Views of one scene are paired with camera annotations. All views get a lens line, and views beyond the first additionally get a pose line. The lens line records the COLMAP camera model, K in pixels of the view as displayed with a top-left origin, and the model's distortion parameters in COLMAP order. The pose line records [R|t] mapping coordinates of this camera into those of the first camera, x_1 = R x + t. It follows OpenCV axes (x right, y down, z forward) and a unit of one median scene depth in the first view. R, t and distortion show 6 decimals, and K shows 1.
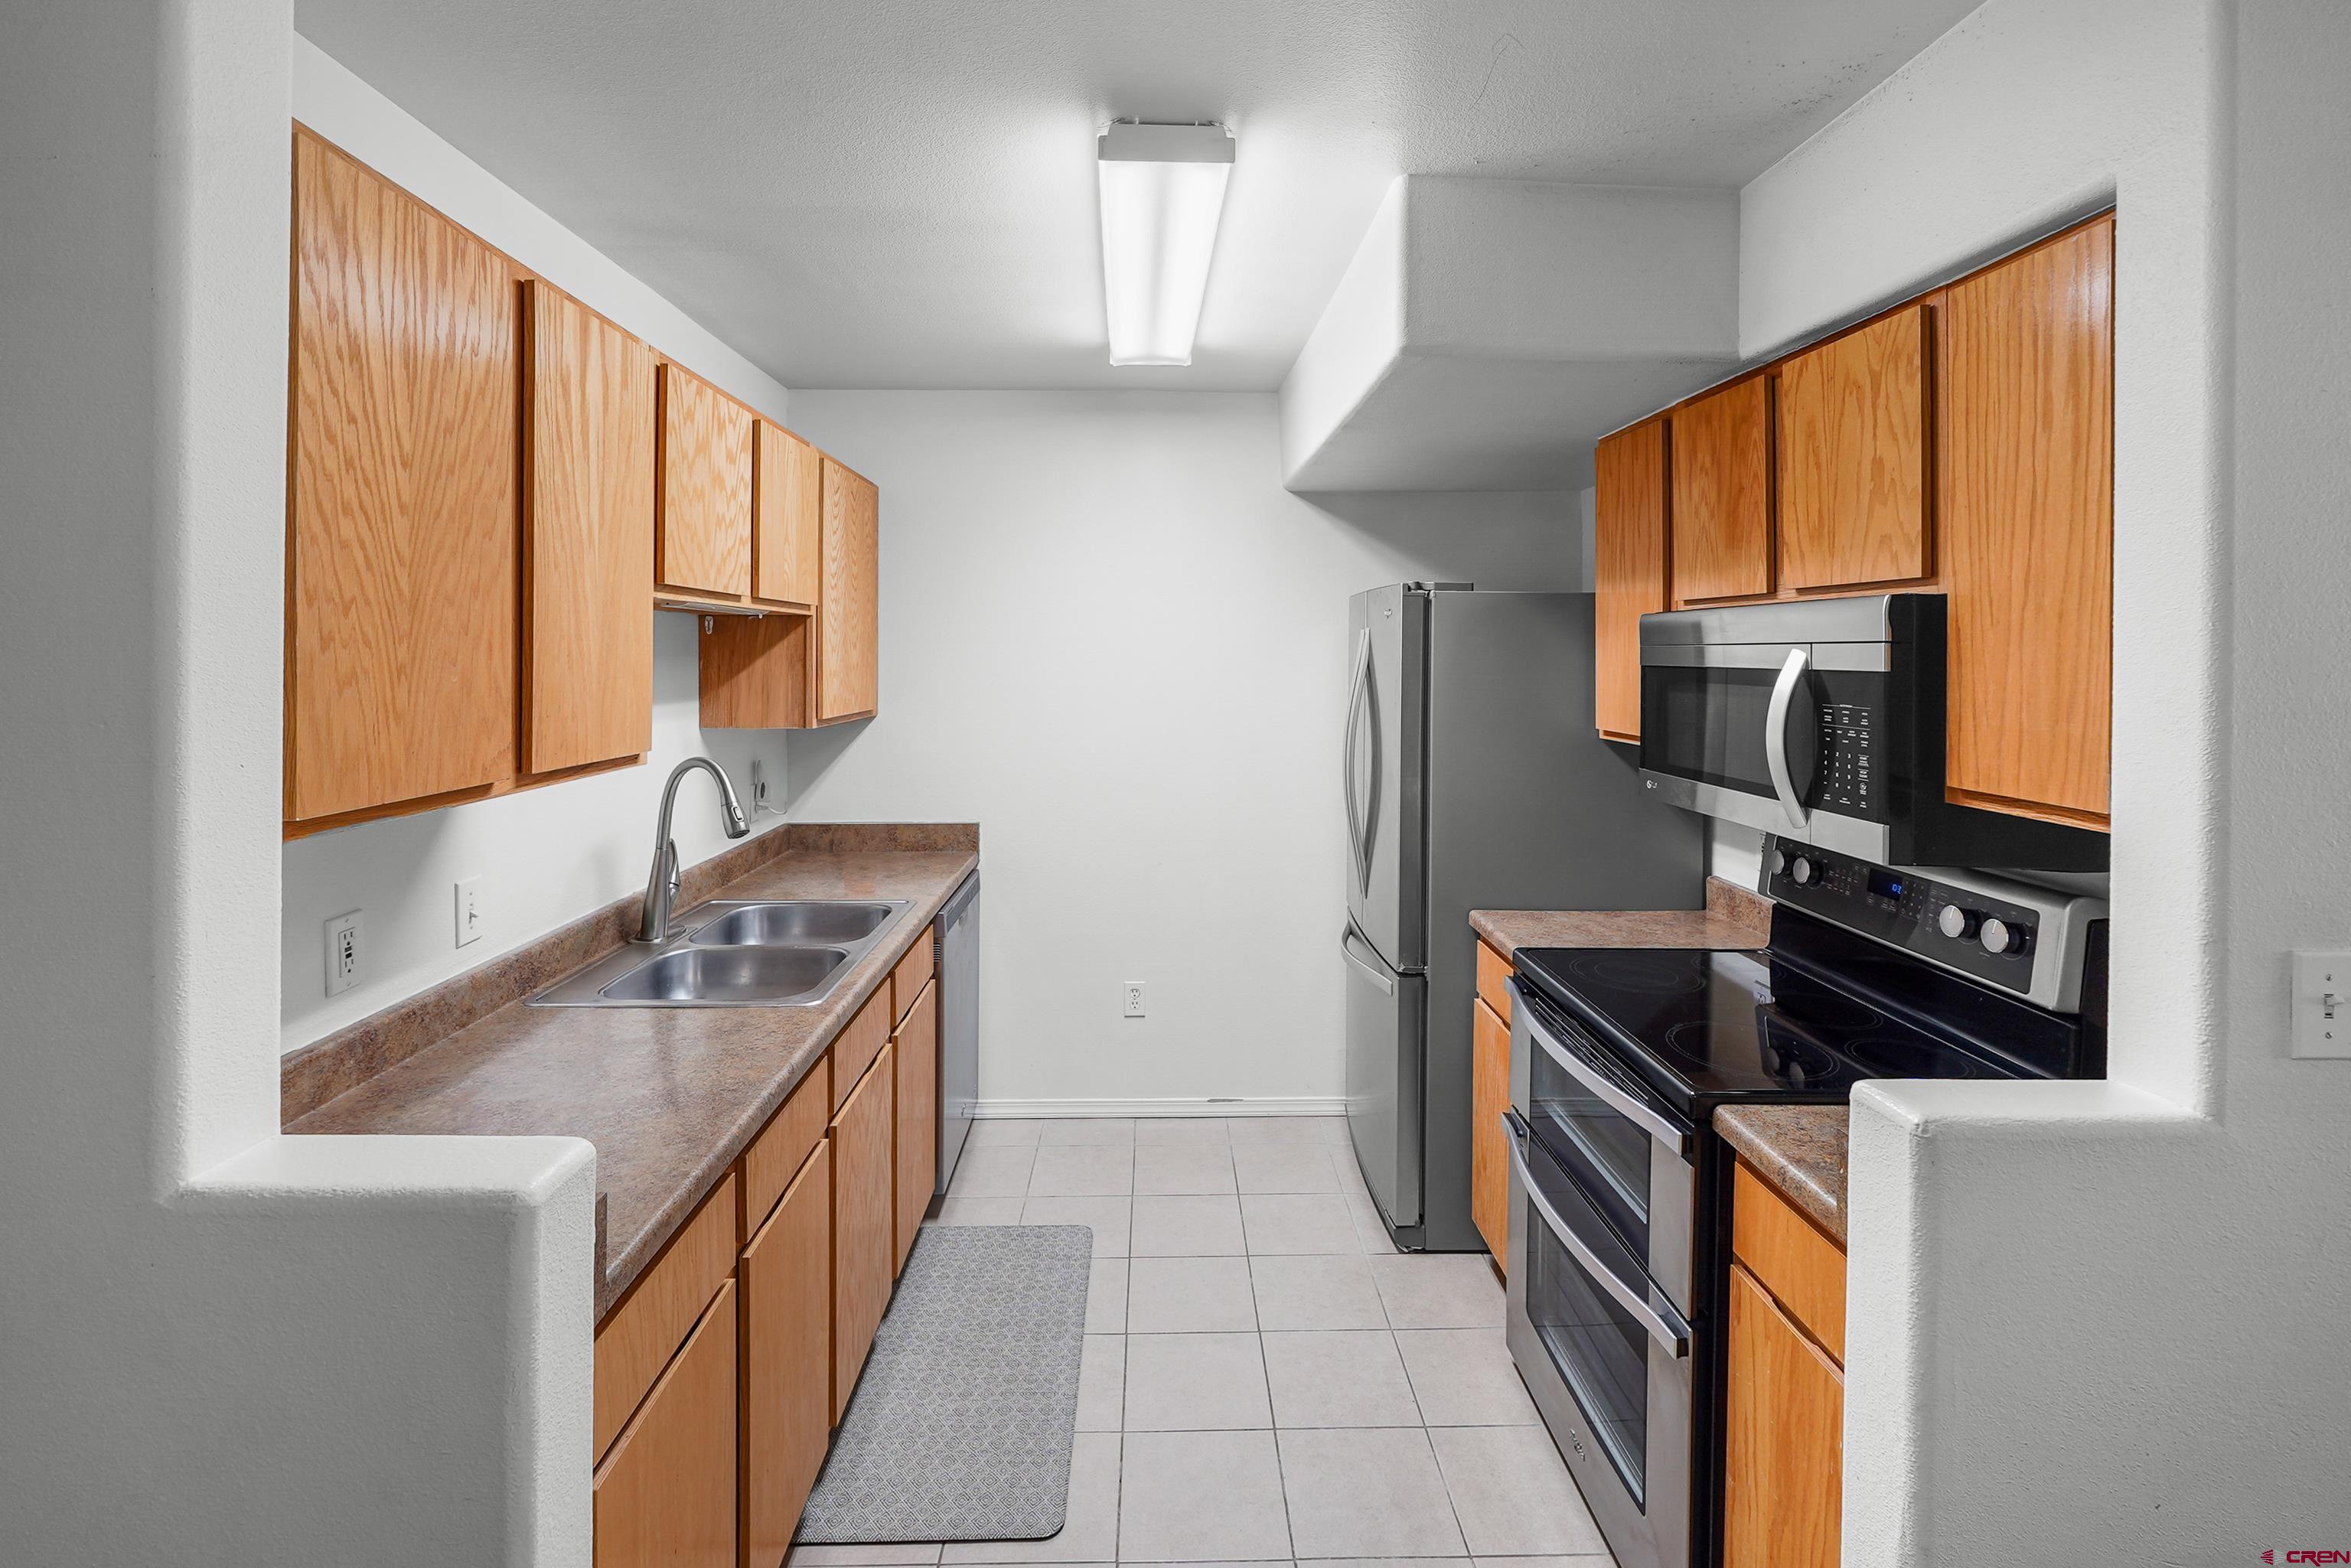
lens RADIAL K [[1039.7, 0, 1178.2], [0, 1039.7, 651.9], [0, 0, 1]] dist [-0.017608, 0.005169]
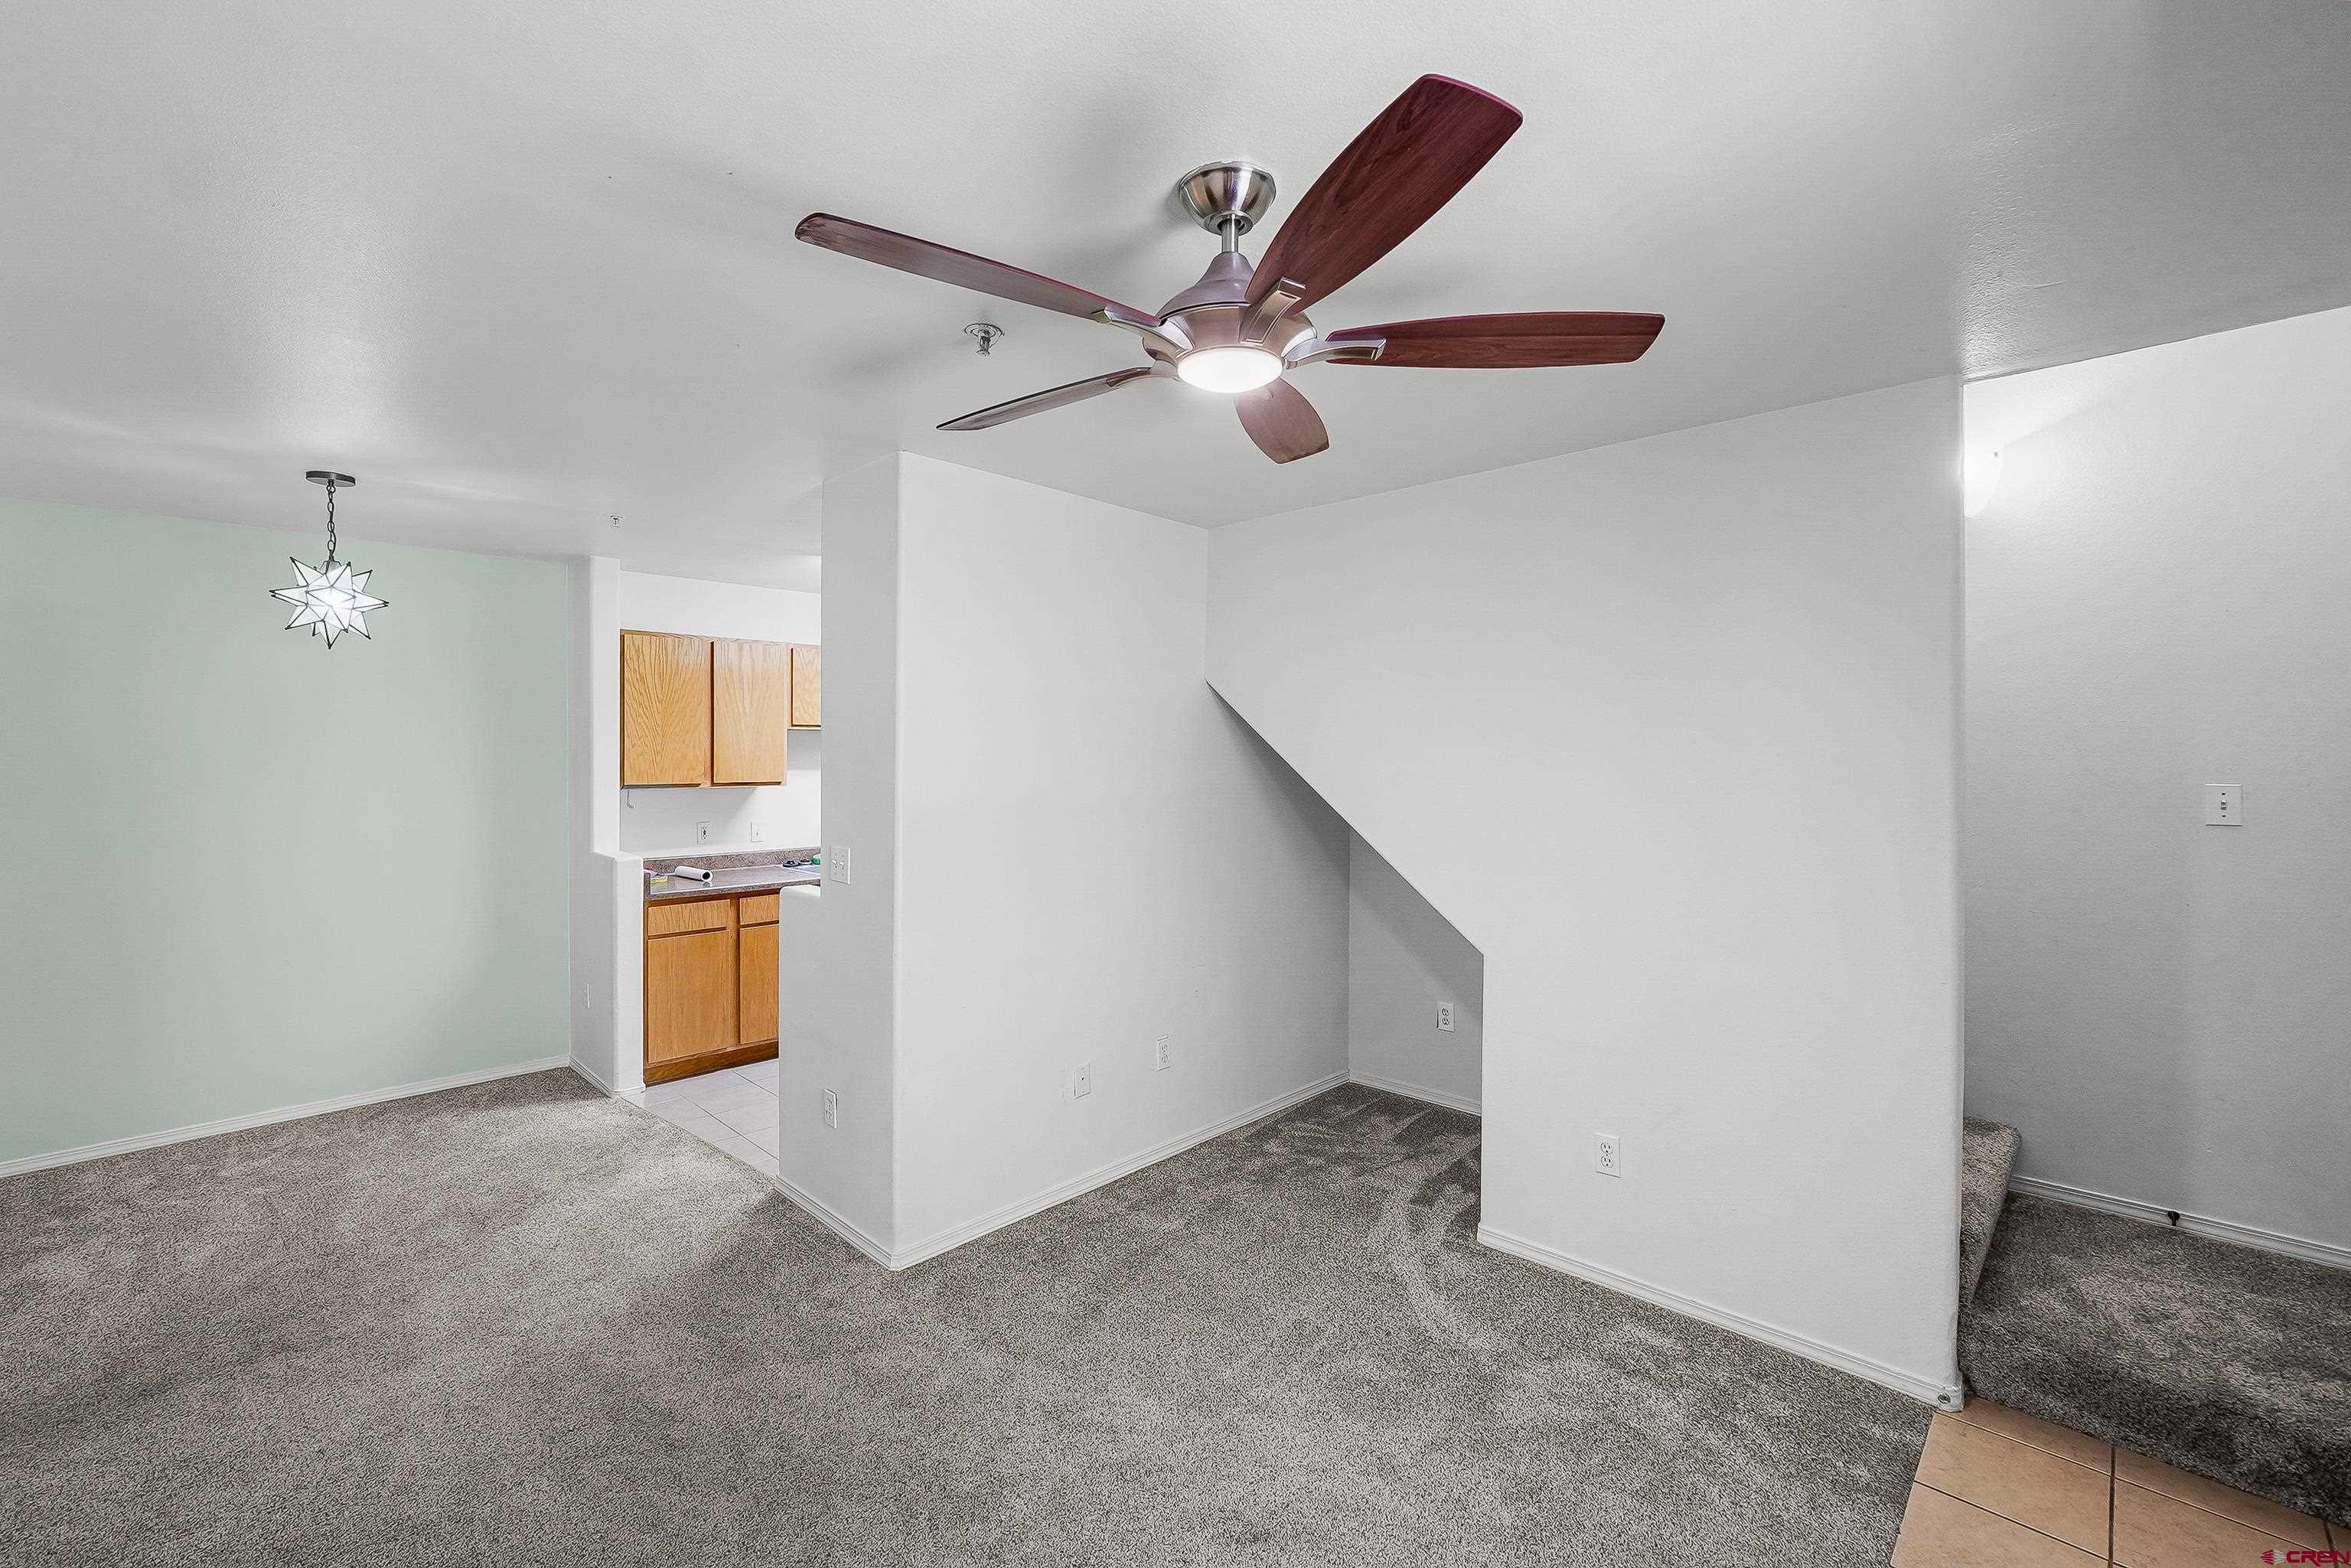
lens RADIAL K [[1013.3, 0, 1172.6], [0, 1013.3, 755.0], [0, 0, 1]] dist [-0.025674, 0.007846]
pose [[0.704398, 0.009463, -0.709742, 2.679863], [-0.003093, 0.999943, 0.010263, -0.014134], [0.709799, -0.005034, 0.704387, -0.280660]]
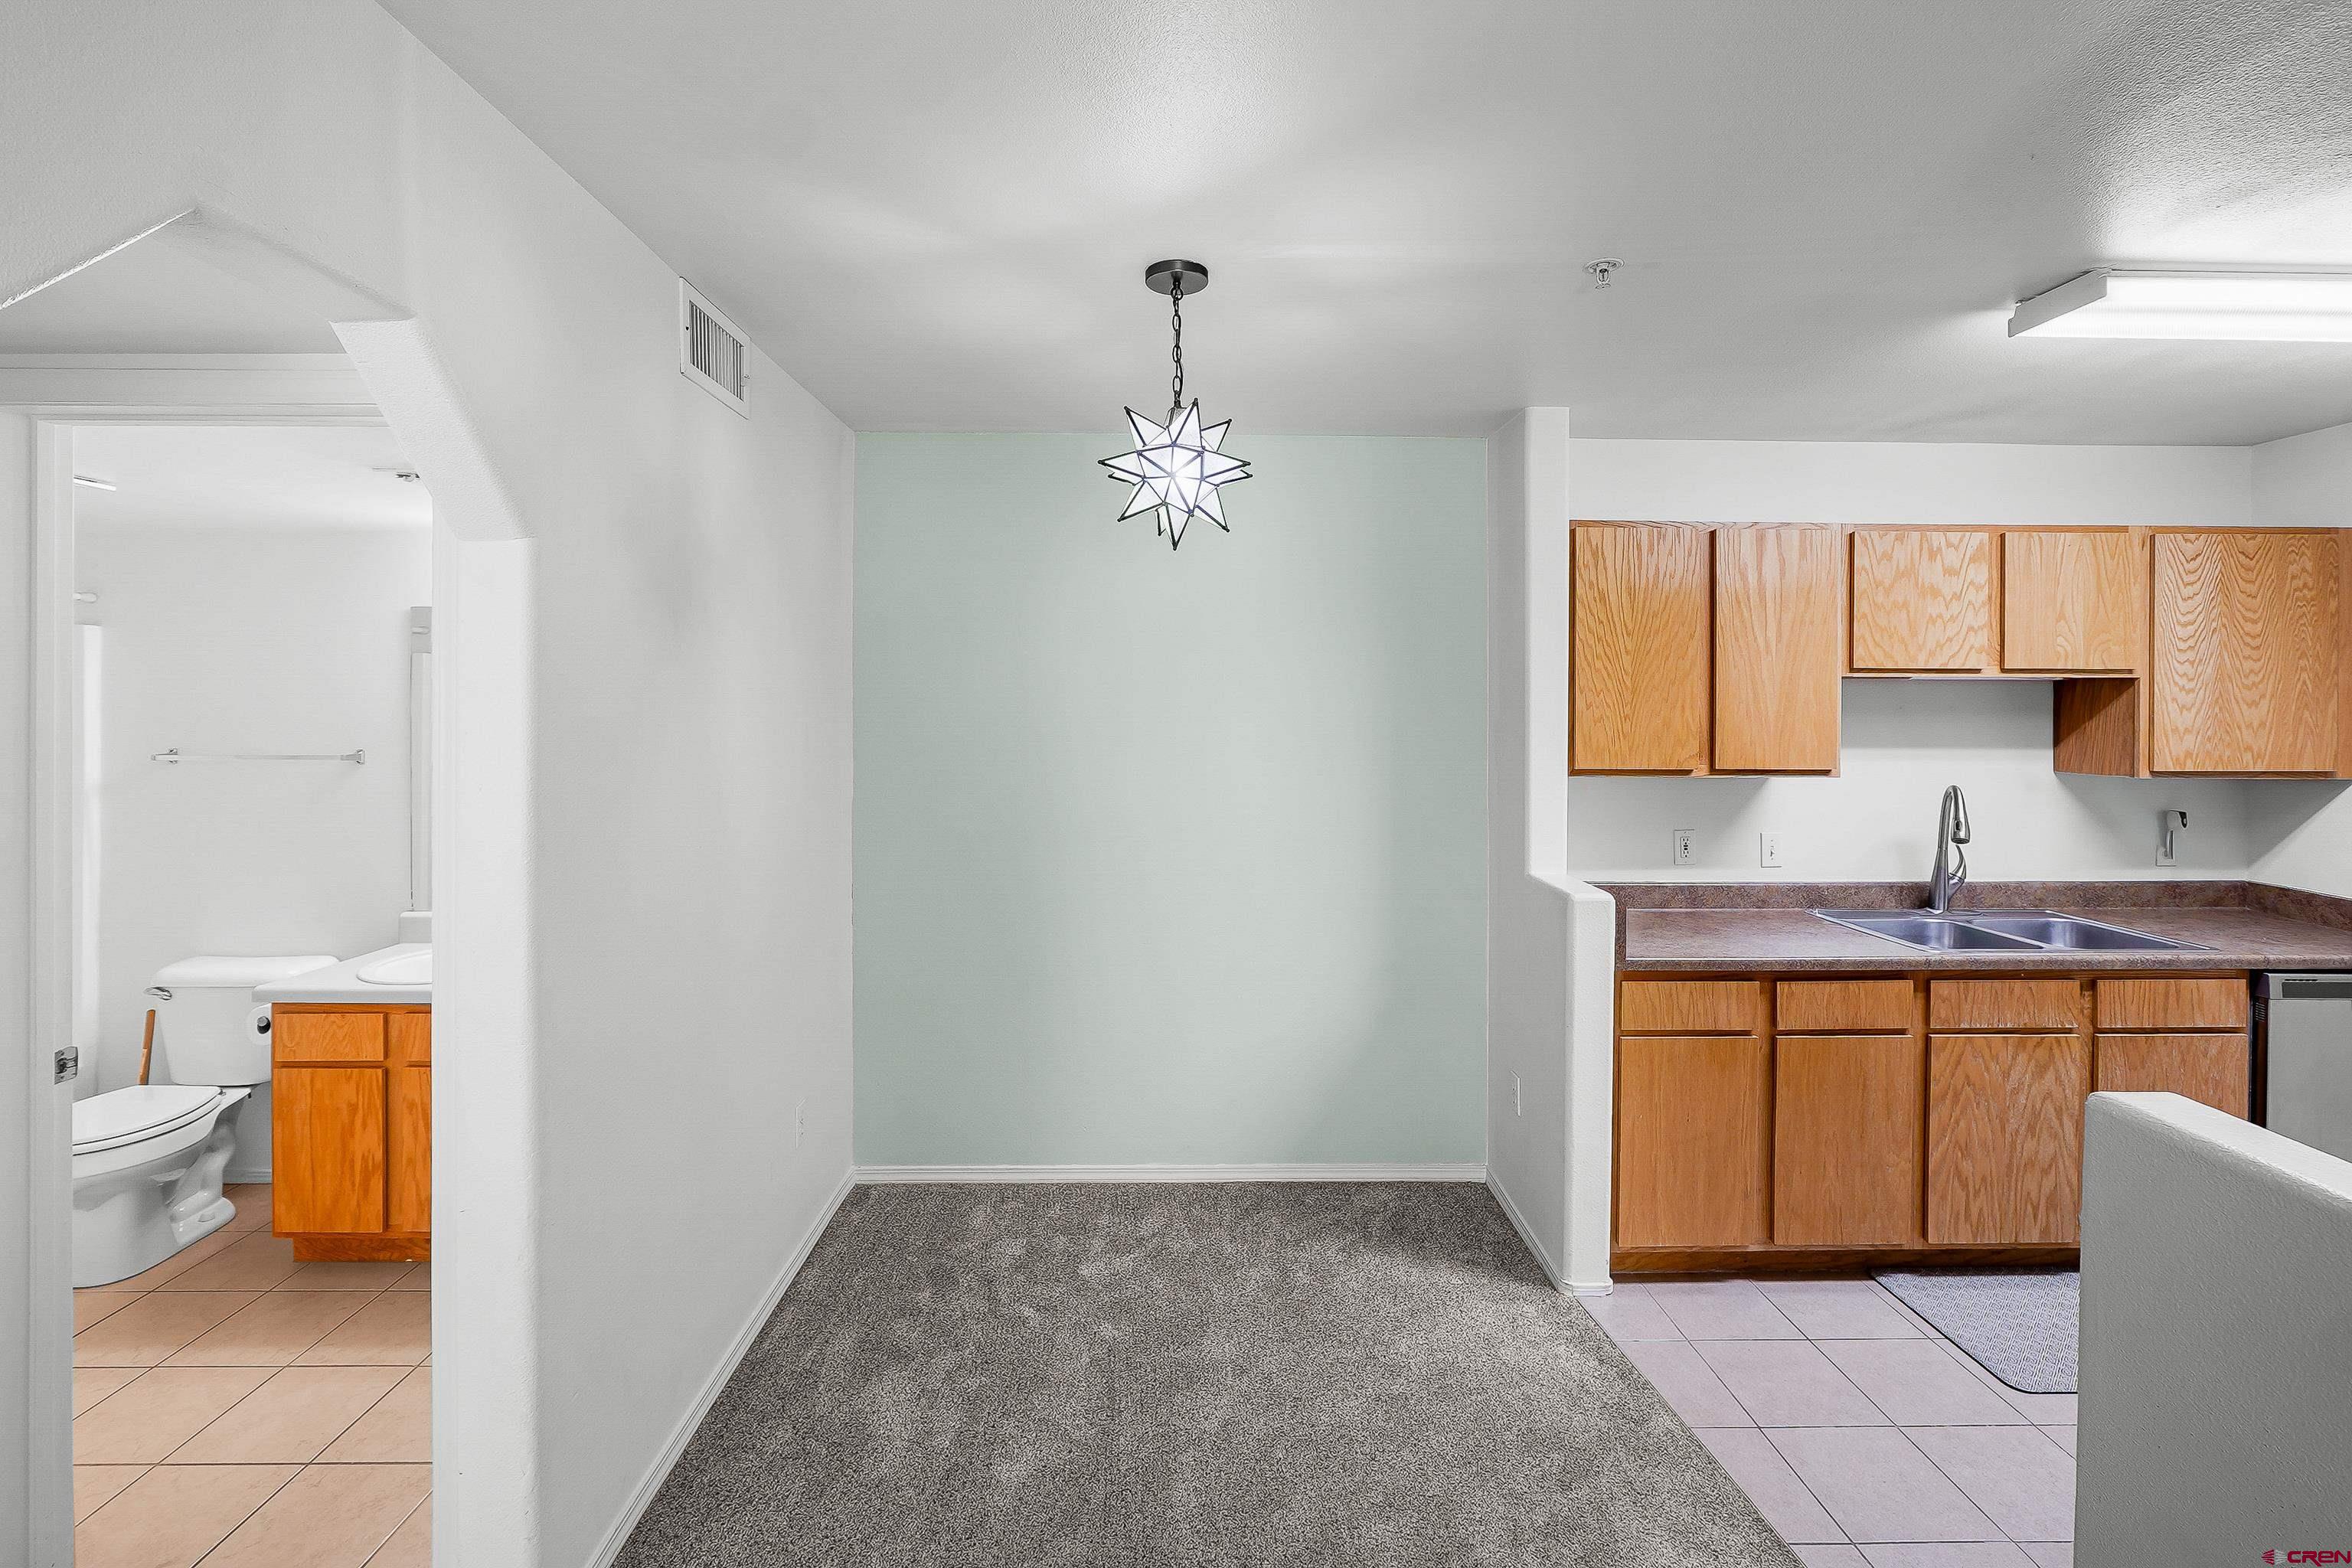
lens RADIAL K [[991.8, 0, 1151.1], [0, 991.8, 711.7], [0, 0, 1]] dist [-0.014466, 0.000233]
pose [[-0.038089, 0.005379, -0.999260, 1.284258], [-0.000032, 0.999986, 0.005384, -0.006199], [0.999274, 0.000237, -0.038089, -0.048567]]
